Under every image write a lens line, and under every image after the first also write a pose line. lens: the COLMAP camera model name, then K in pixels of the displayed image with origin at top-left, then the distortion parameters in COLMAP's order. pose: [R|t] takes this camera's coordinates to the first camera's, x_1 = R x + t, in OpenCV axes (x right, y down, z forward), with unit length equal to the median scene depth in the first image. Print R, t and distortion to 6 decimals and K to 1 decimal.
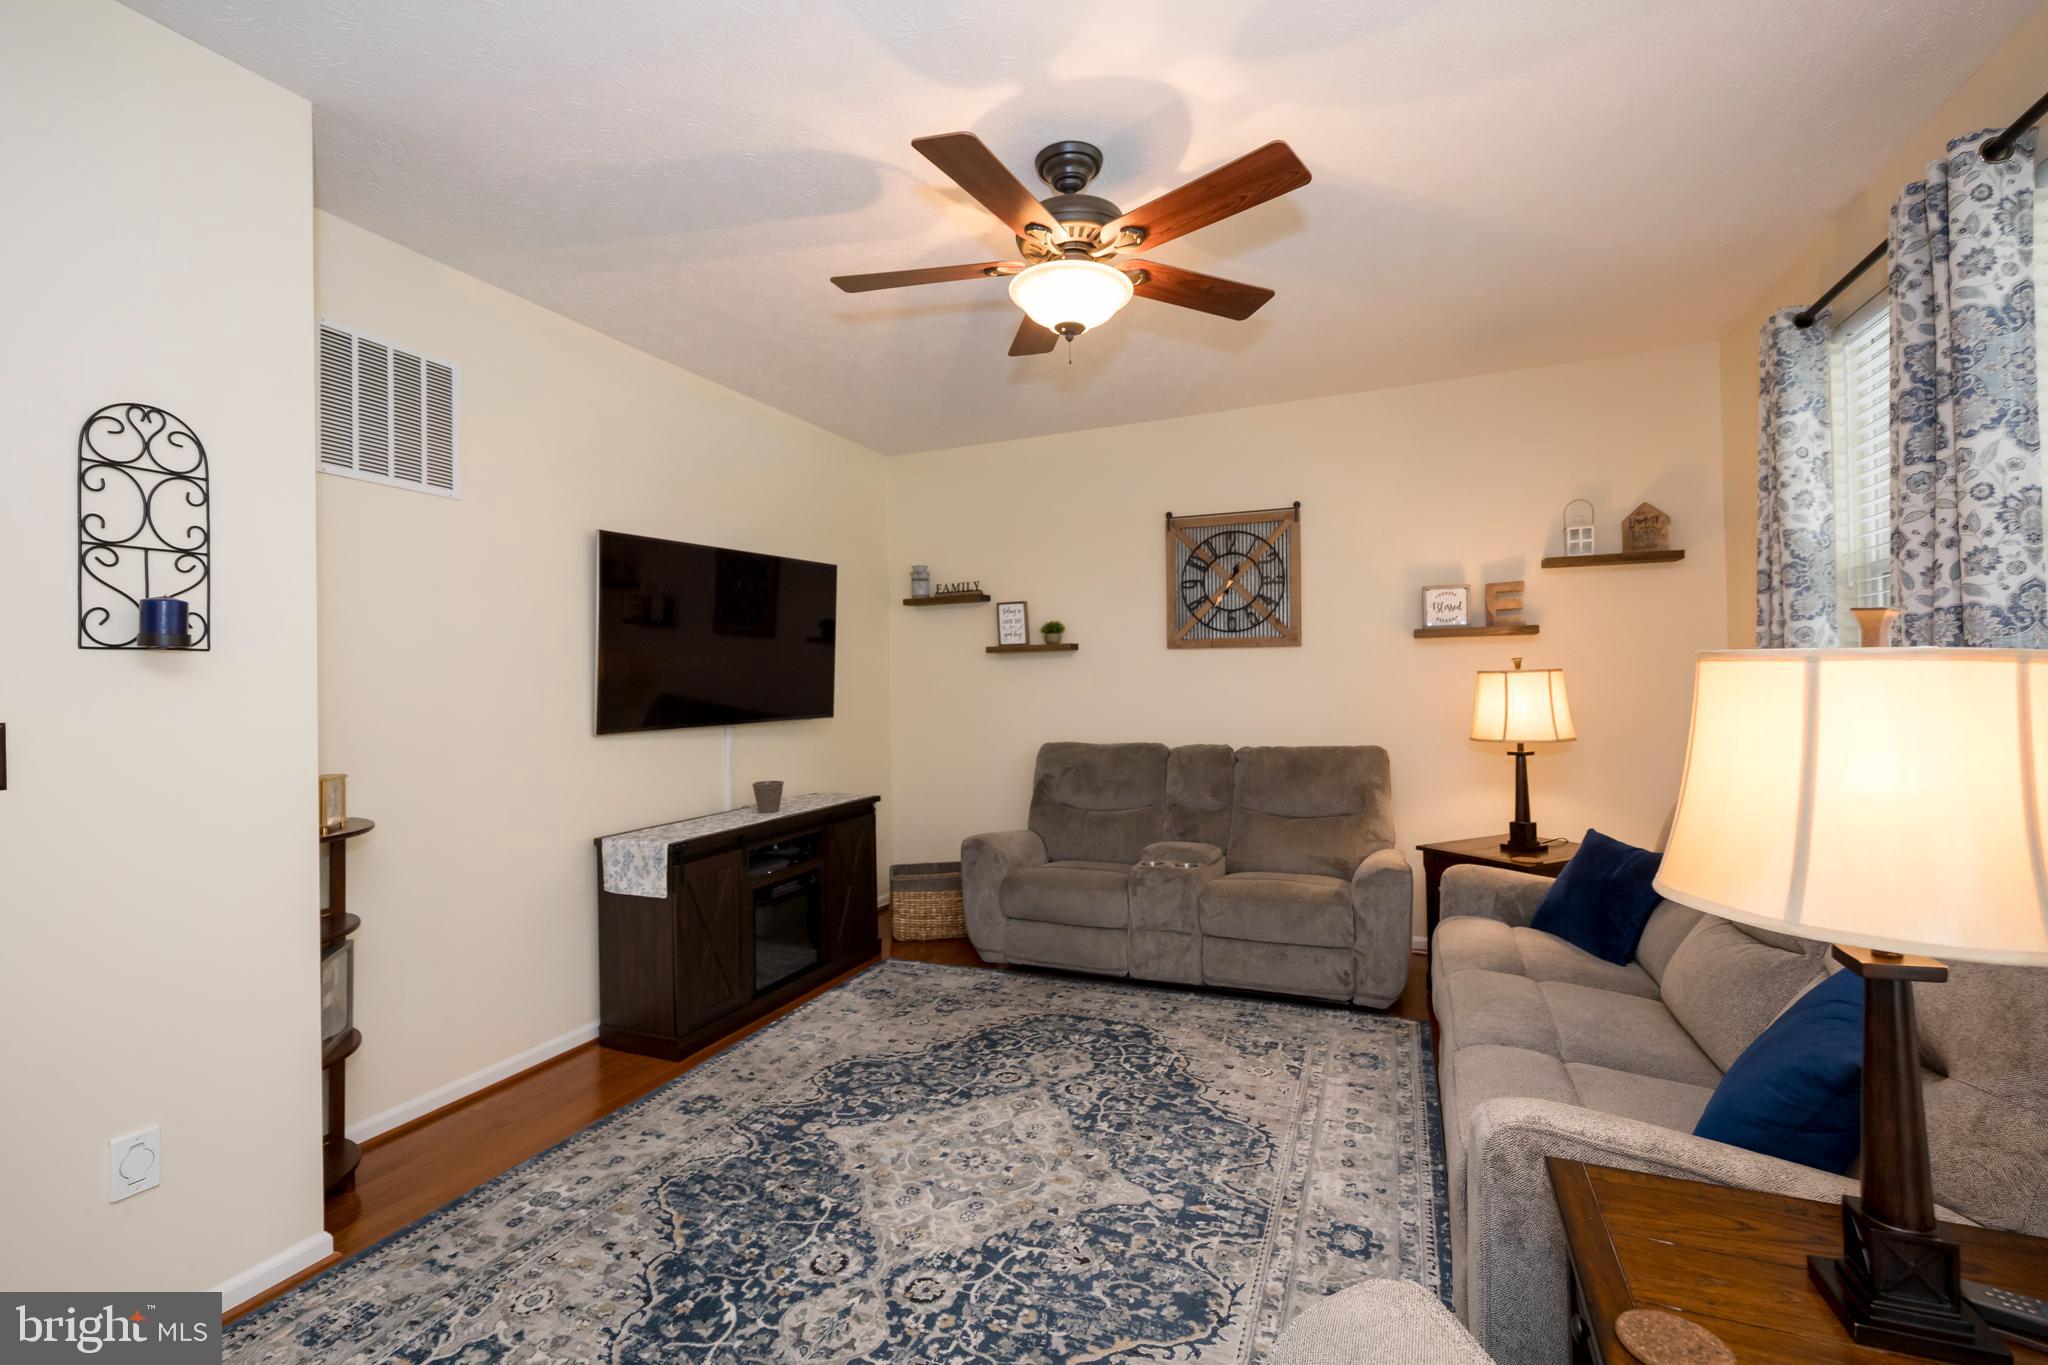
lens RADIAL K [[896.1, 0, 1015.0], [0, 896.1, 675.8], [0, 0, 1]] dist [0.007747, -0.003195]
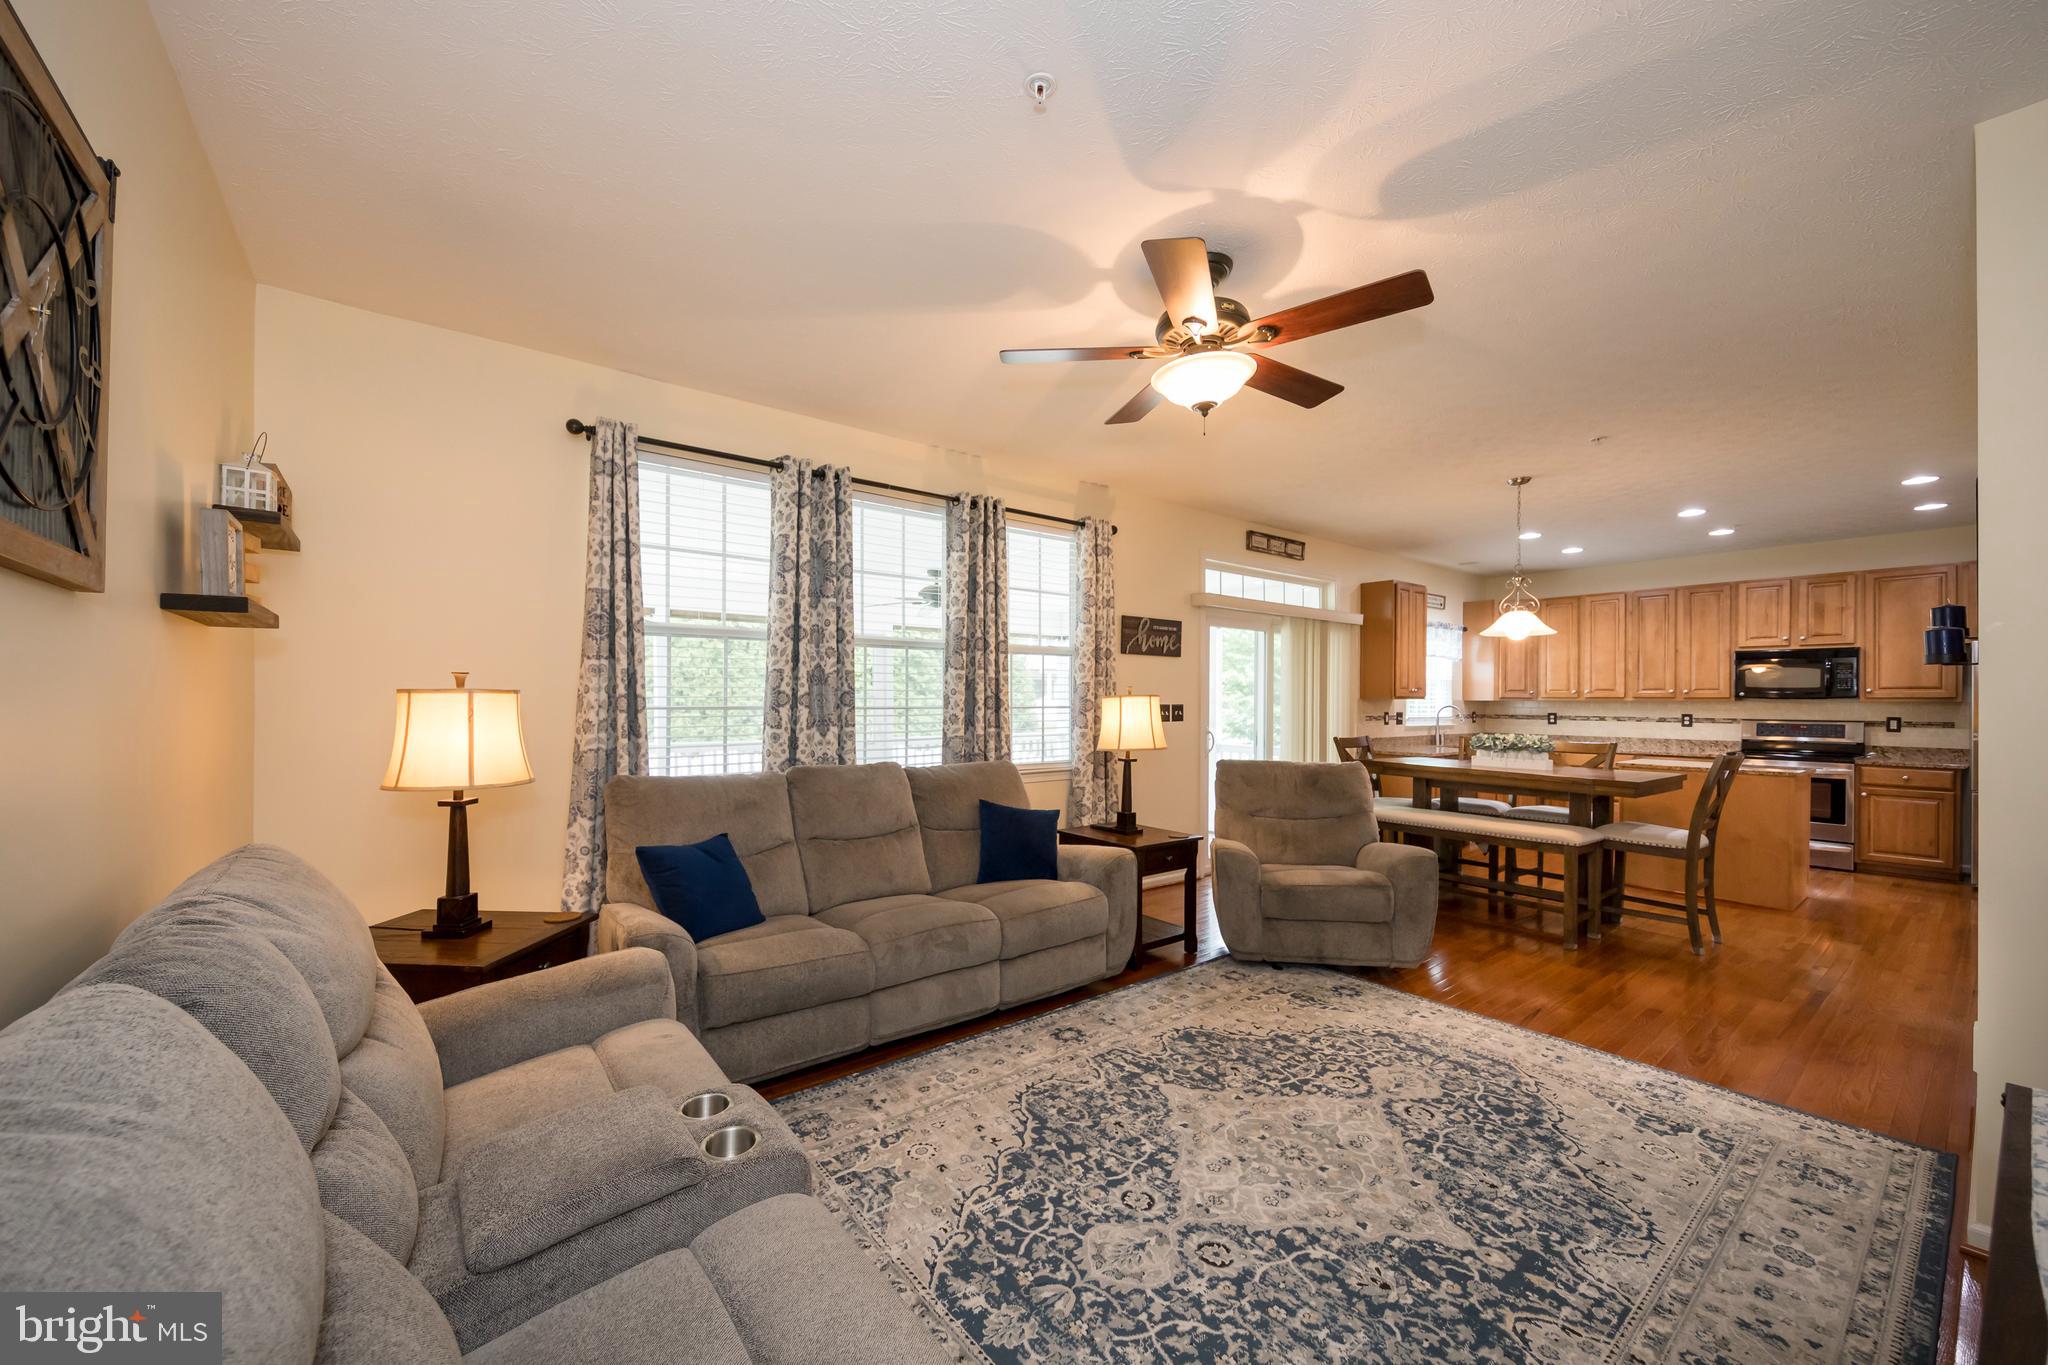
lens RADIAL K [[773.8, 0, 1004.4], [0, 773.8, 697.0], [0, 0, 1]] dist [0.001245, -0.002620]
pose [[-0.868335, 0.015265, 0.495744, -0.178733], [0.006611, 0.999794, -0.019205, 0.018794], [-0.495935, -0.013398, -0.868257, 1.676995]]
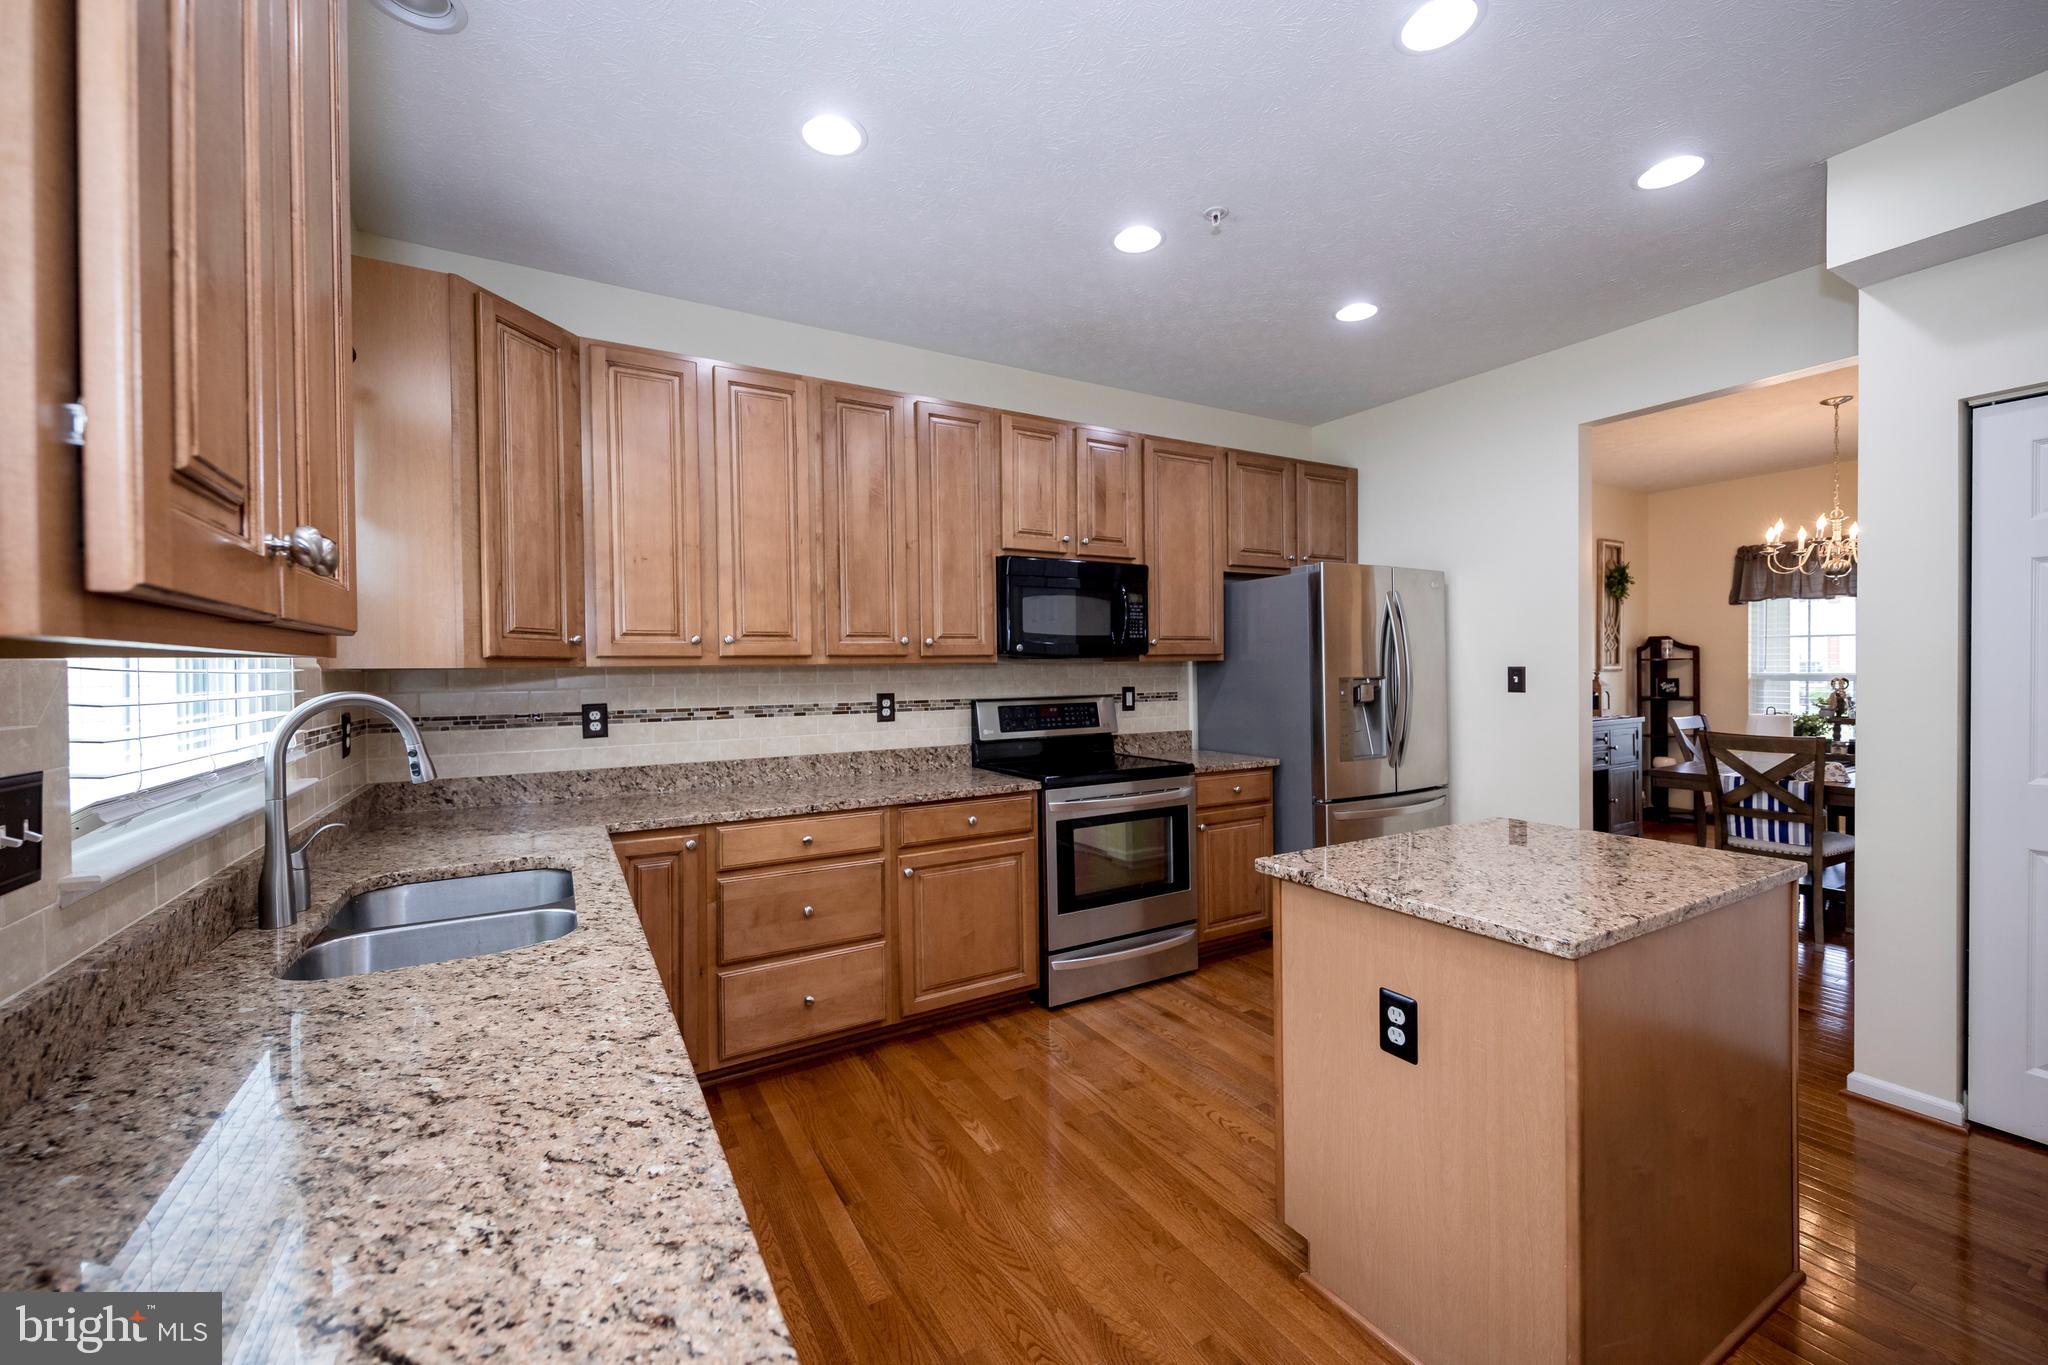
lens RADIAL K [[797.8, 0, 1025.6], [0, 797.8, 676.5], [0, 0, 1]] dist [0.000671, -0.000080]
pose [[-0.591136, 0.034439, -0.805836, -0.039398], [0.030596, 0.999326, 0.020264, -0.001746], [0.805991, -0.012677, -0.591792, -0.746741]]
